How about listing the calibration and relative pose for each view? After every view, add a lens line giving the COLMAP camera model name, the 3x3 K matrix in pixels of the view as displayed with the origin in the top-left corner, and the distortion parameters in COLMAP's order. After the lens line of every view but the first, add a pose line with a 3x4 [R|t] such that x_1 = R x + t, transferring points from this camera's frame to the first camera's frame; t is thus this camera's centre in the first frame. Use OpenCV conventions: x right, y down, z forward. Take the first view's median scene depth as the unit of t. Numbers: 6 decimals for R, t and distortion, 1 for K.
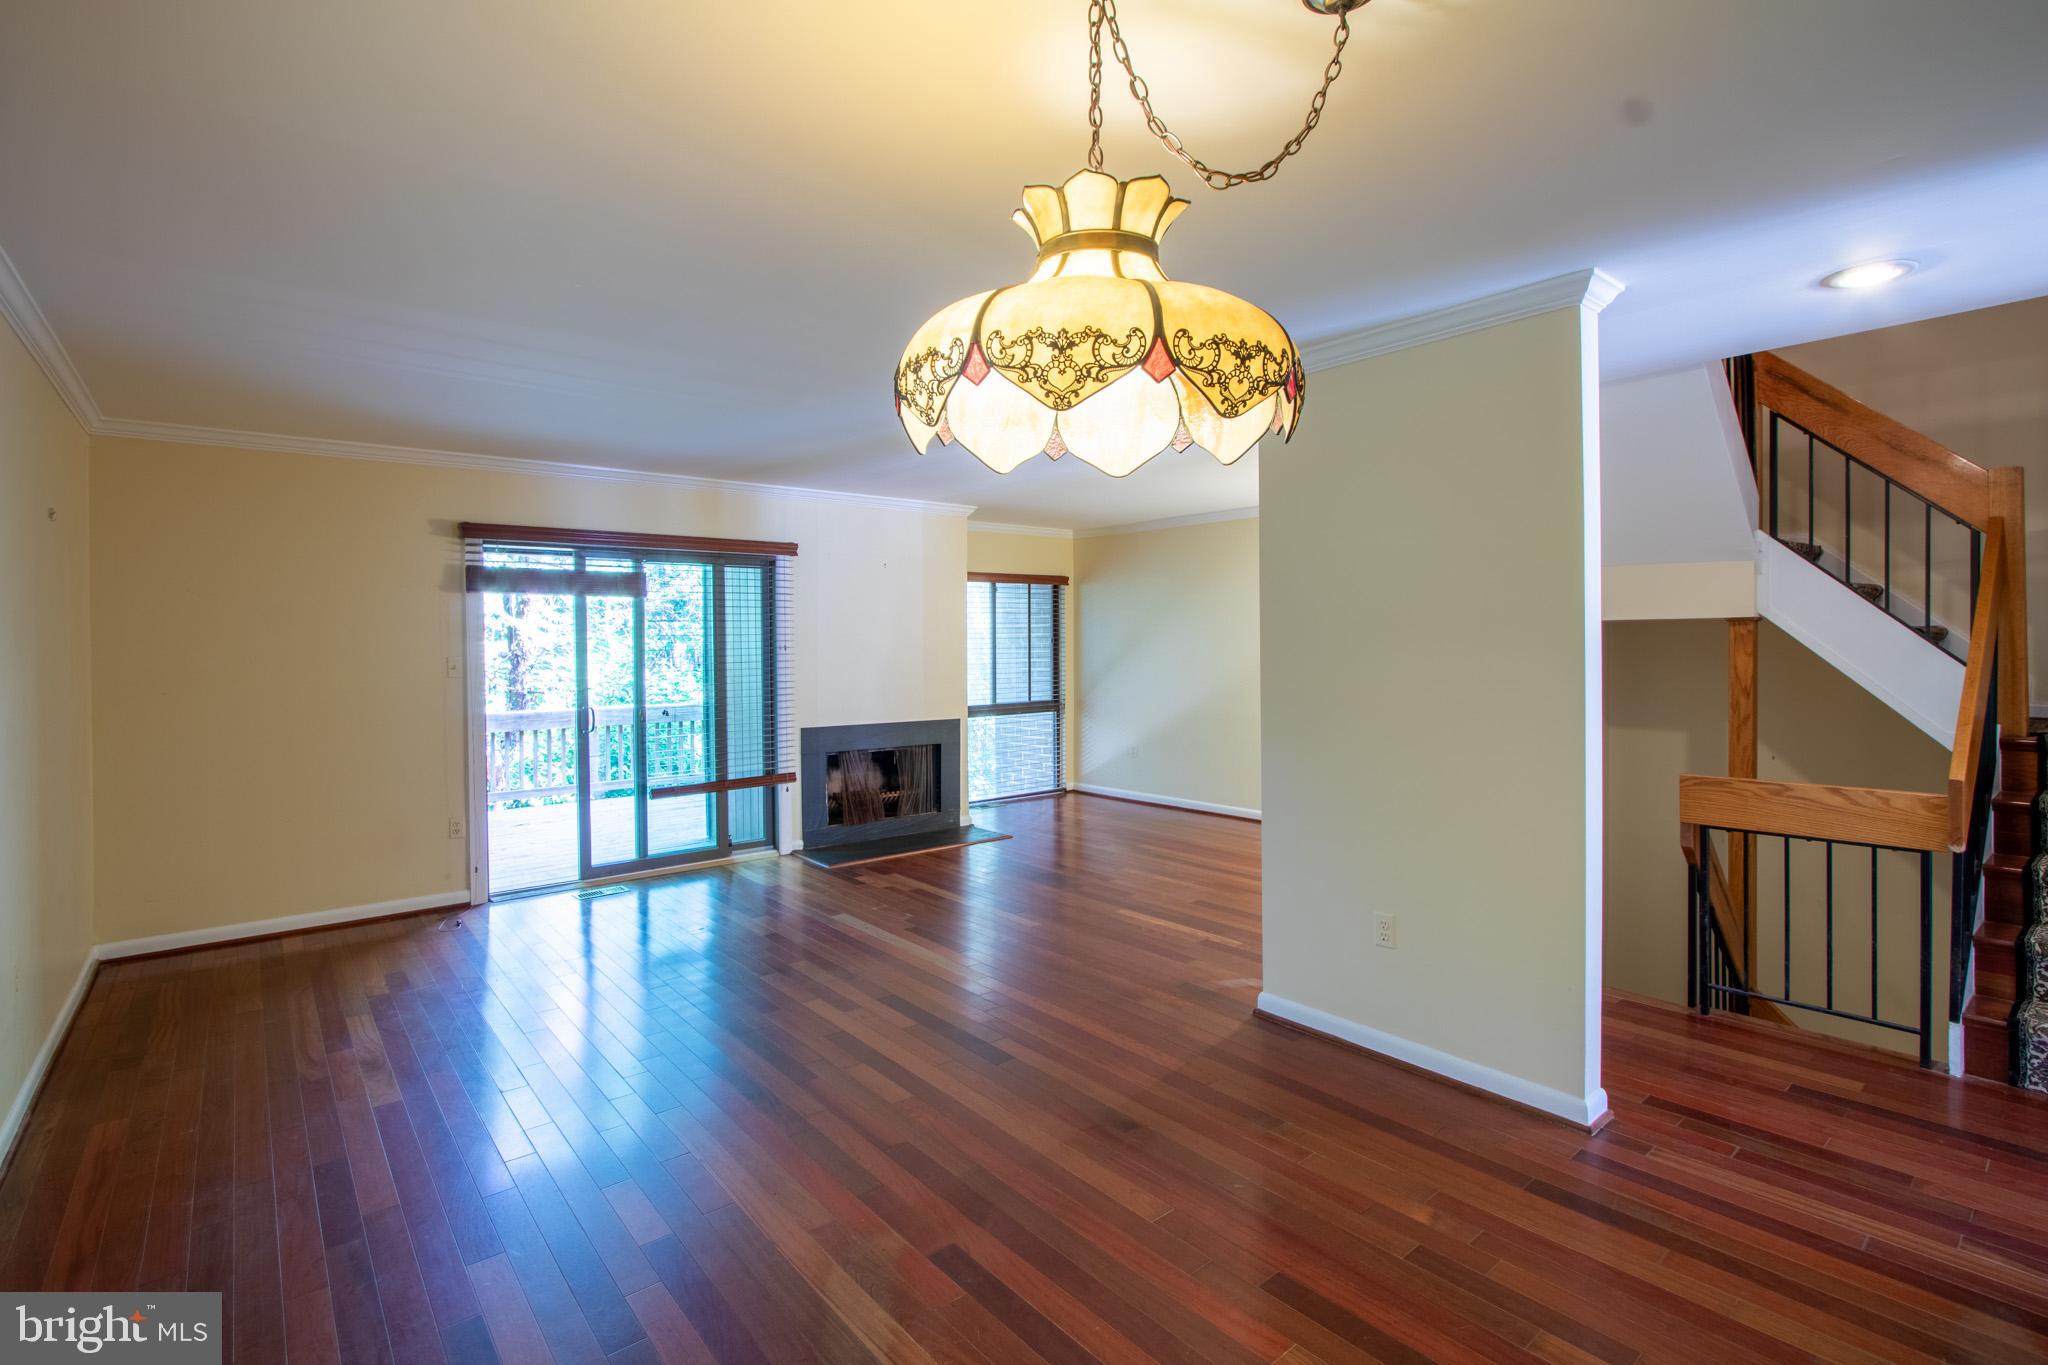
lens RADIAL K [[953.0, 0, 988.5], [0, 953.0, 650.4], [0, 0, 1]] dist [-0.018583, -0.000377]
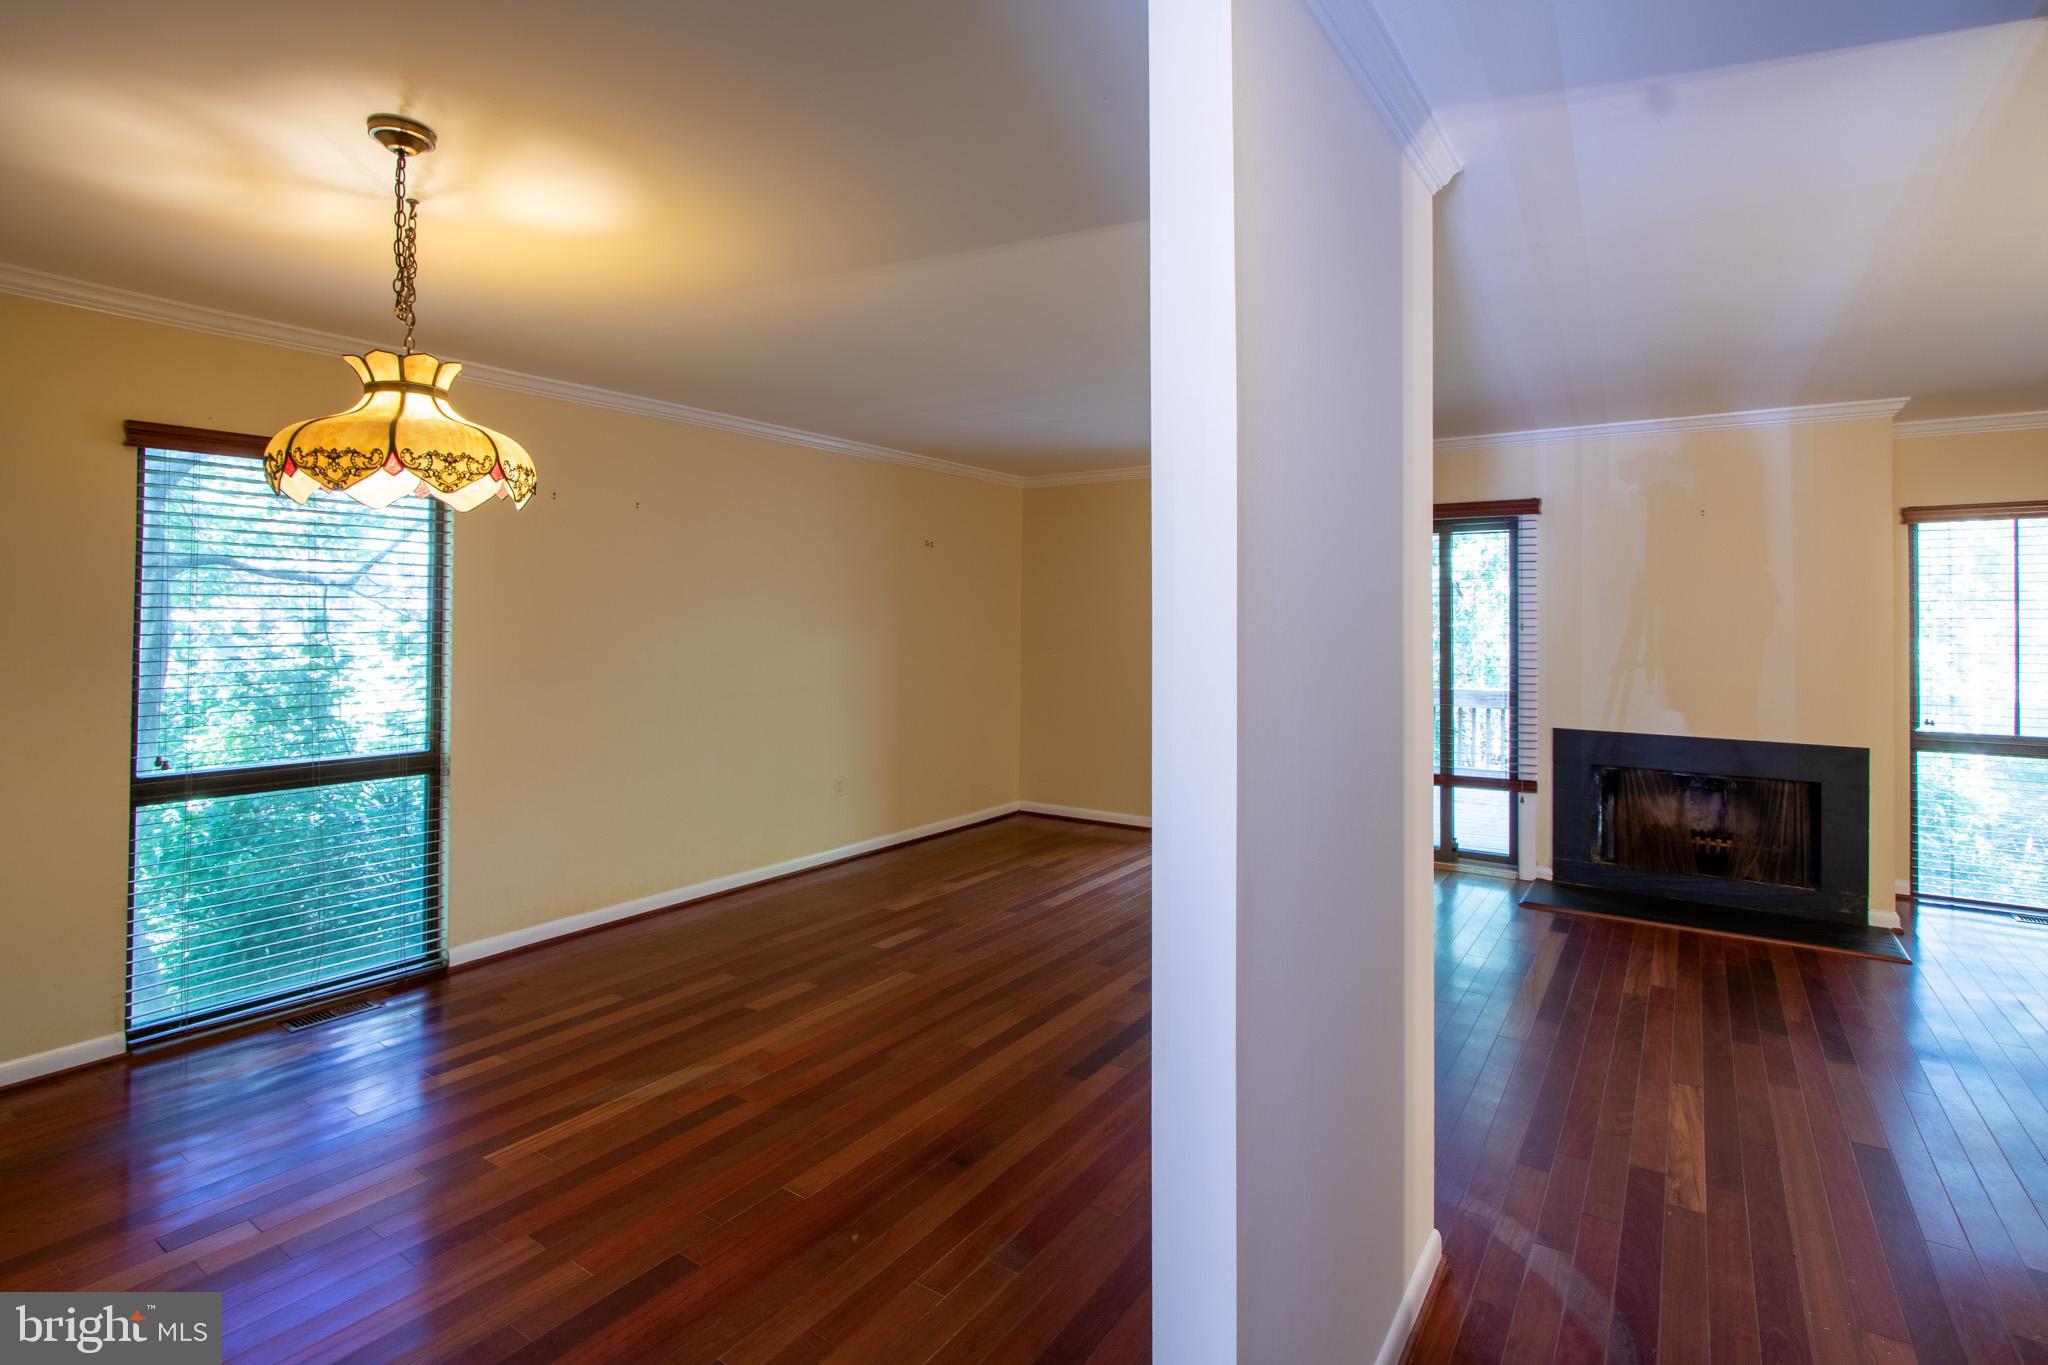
lens RADIAL K [[969.0, 0, 1028.6], [0, 969.0, 617.0], [0, 0, 1]] dist [-0.014175, 0.000491]
pose [[0.296933, 0.007478, -0.954869, 0.452700], [-0.017715, 0.999840, 0.002322, -0.005825], [0.954734, 0.016226, 0.297018, 0.343650]]
